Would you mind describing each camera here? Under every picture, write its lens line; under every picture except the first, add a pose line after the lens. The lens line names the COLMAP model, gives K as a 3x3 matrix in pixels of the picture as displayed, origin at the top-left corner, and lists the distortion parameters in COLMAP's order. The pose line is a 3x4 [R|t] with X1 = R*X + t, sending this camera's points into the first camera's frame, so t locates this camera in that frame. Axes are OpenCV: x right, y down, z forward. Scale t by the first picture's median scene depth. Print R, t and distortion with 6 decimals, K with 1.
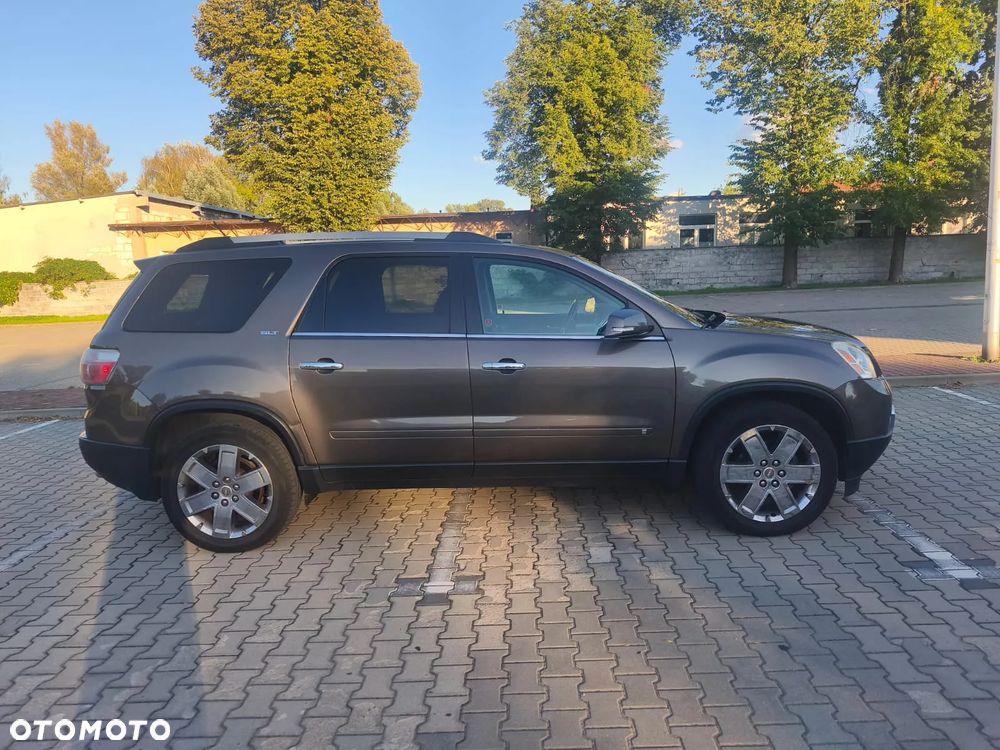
lens RADIAL K [[688.5, 0, 497.1], [0, 688.5, 369.7], [0, 0, 1]] dist [0.021835, -0.028733]
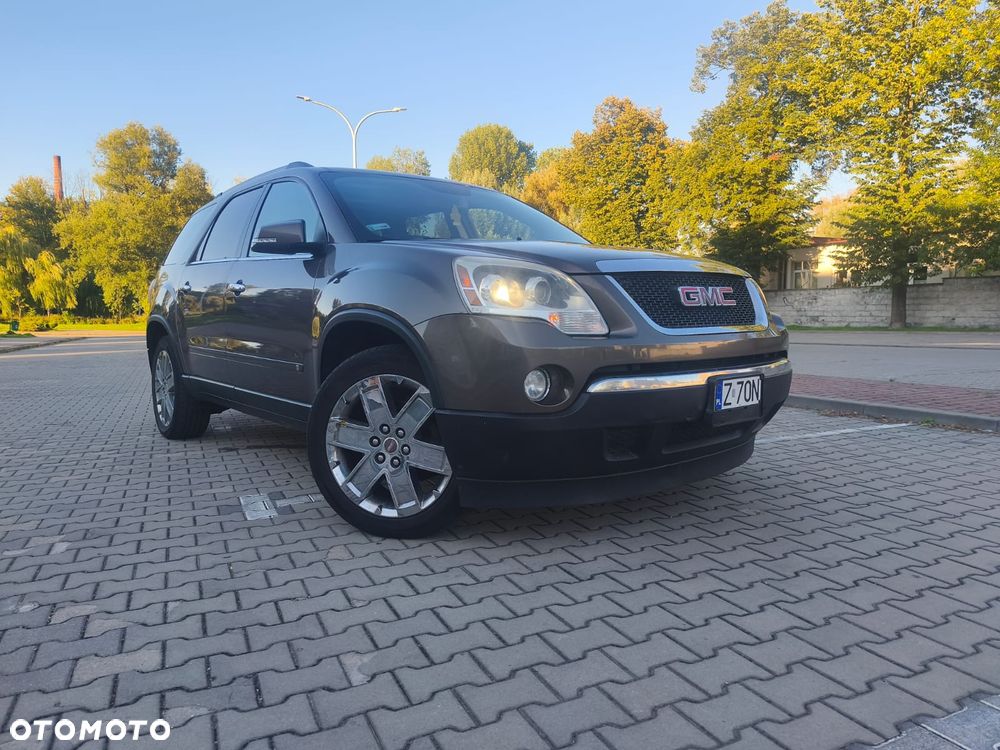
lens RADIAL K [[688.5, 0, 506.6], [0, 688.5, 367.0], [0, 0, 1]] dist [0.021835, -0.028733]
pose [[0.466964, 0.100542, -0.878542, 1.003979], [-0.135159, 0.989956, 0.041453, -0.030120], [0.873886, 0.099386, 0.475863, 0.051175]]
